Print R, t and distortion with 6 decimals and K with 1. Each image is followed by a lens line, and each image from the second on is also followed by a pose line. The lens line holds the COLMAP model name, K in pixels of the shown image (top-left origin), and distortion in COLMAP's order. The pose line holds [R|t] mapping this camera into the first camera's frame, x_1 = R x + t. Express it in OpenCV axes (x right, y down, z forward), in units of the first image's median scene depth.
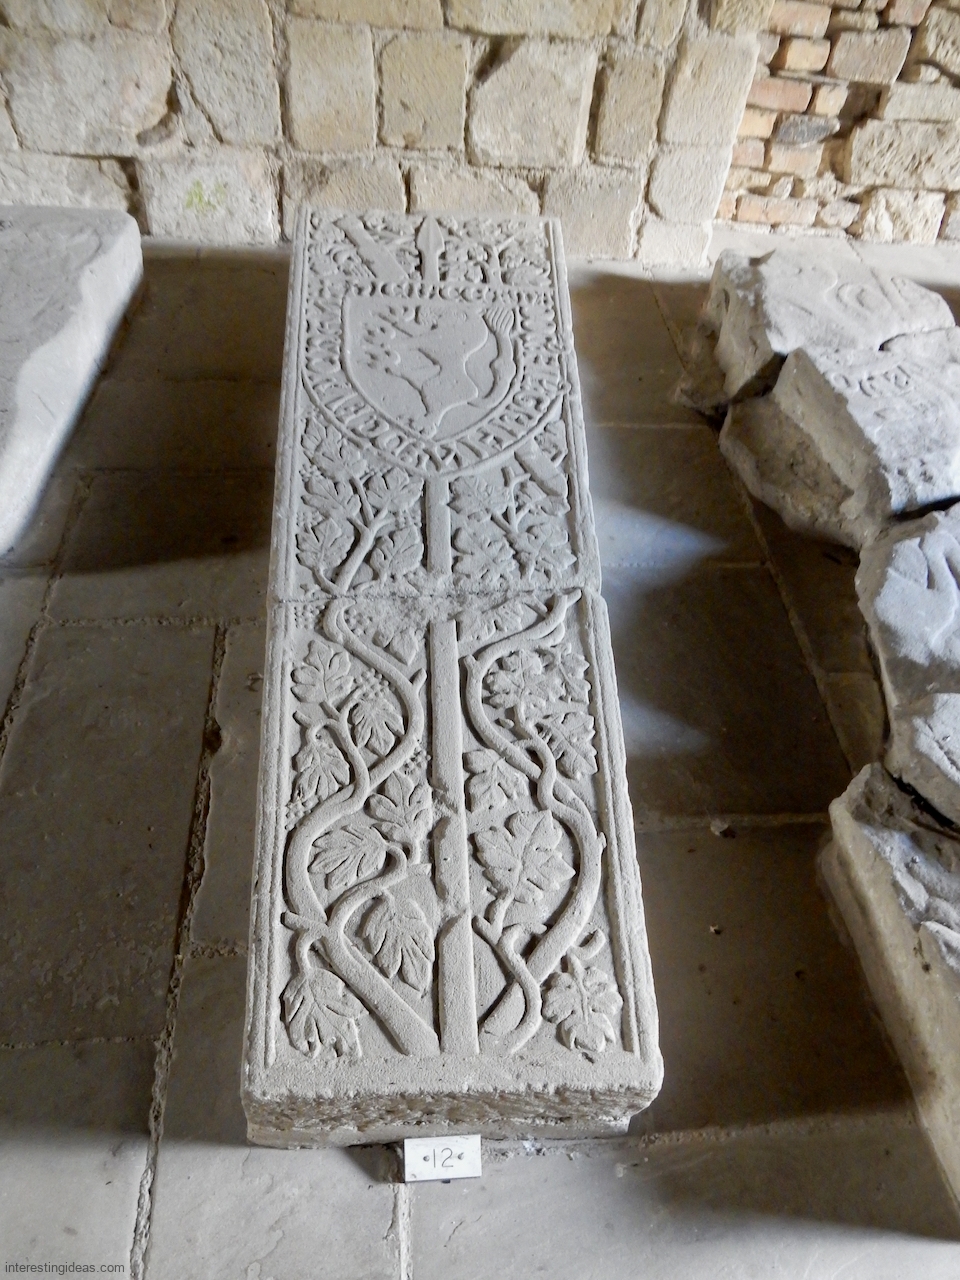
lens RADIAL K [[914.7, 0, 480.0], [0, 914.7, 640.0], [0, 0, 1]] dist [-0.008572, 0.001102]
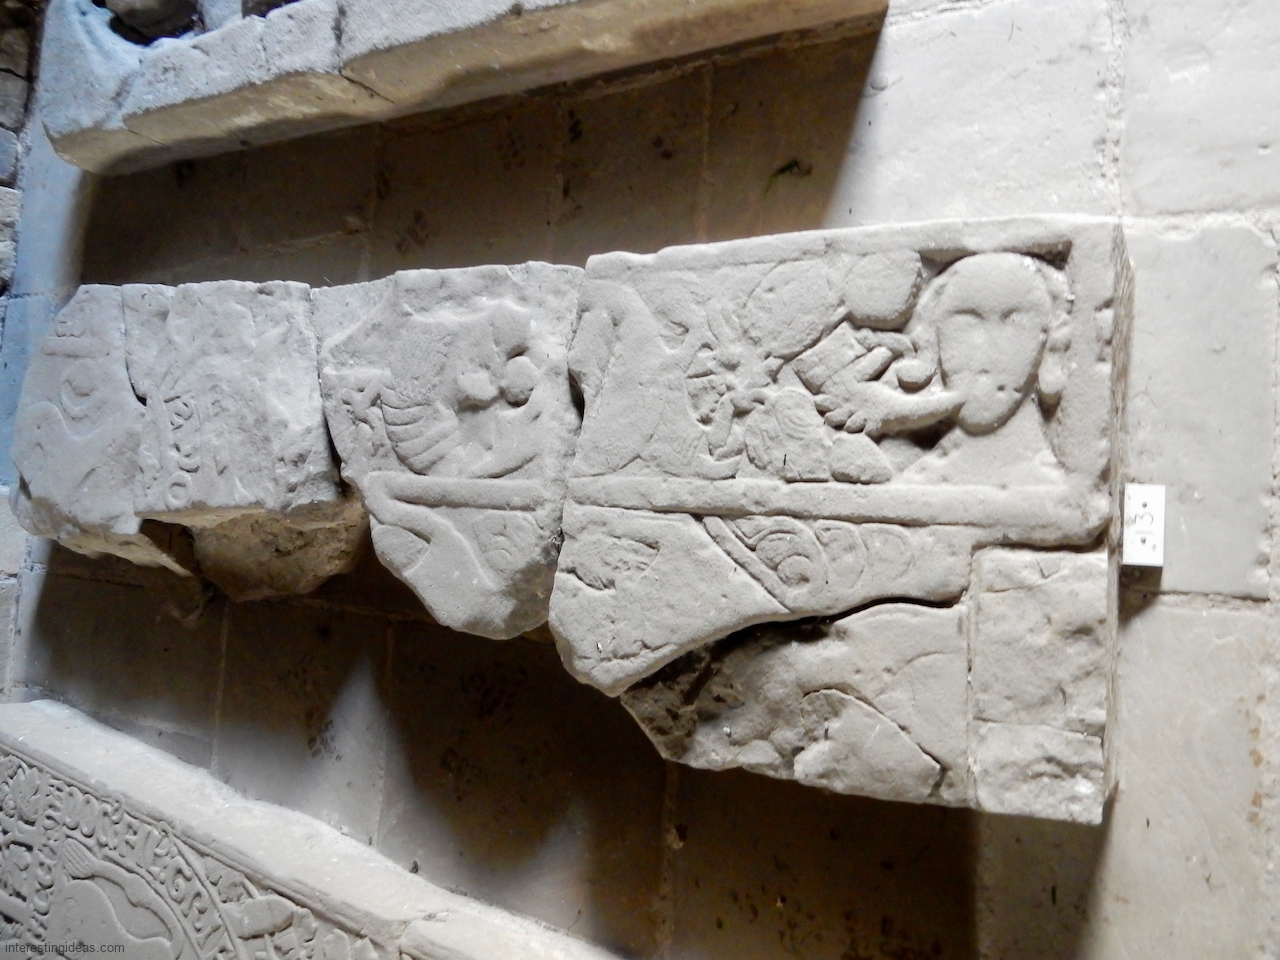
lens RADIAL K [[914.7, 0, 640.0], [0, 914.7, 480.0], [0, 0, 1]] dist [-0.008572, 0.001102]
pose [[0.080944, -0.996032, -0.036990, 0.528300], [0.979110, 0.072514, 0.189960, -0.025876], [-0.186524, -0.051593, 0.981095, 0.092656]]
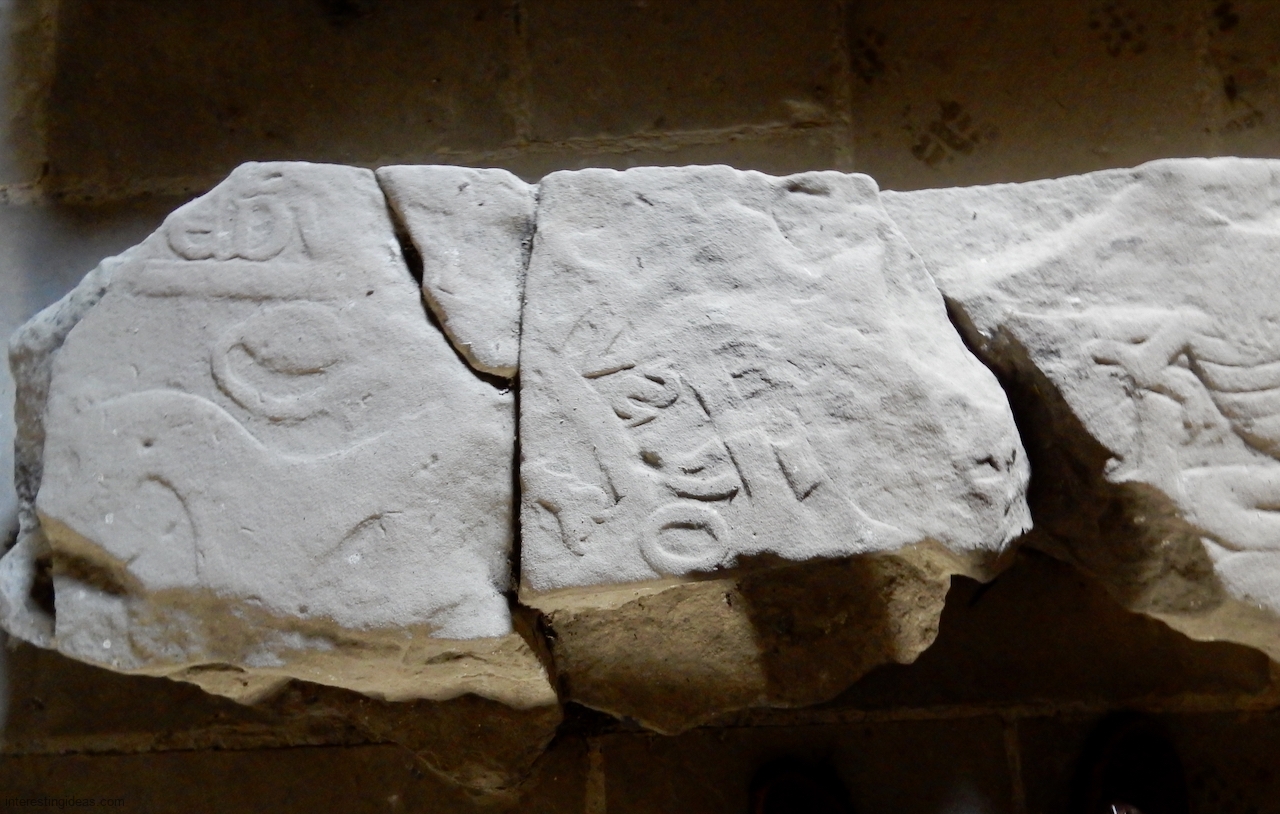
lens RADIAL K [[921.3, 0, 640.1], [0, 921.3, 480.3], [0, 0, 1]] dist [-0.000967, -0.000264]
pose [[0.022270, -0.997934, 0.060267, 0.443051], [0.776613, 0.055230, 0.627552, -0.657731], [-0.629584, 0.032829, 0.776238, 0.733620]]
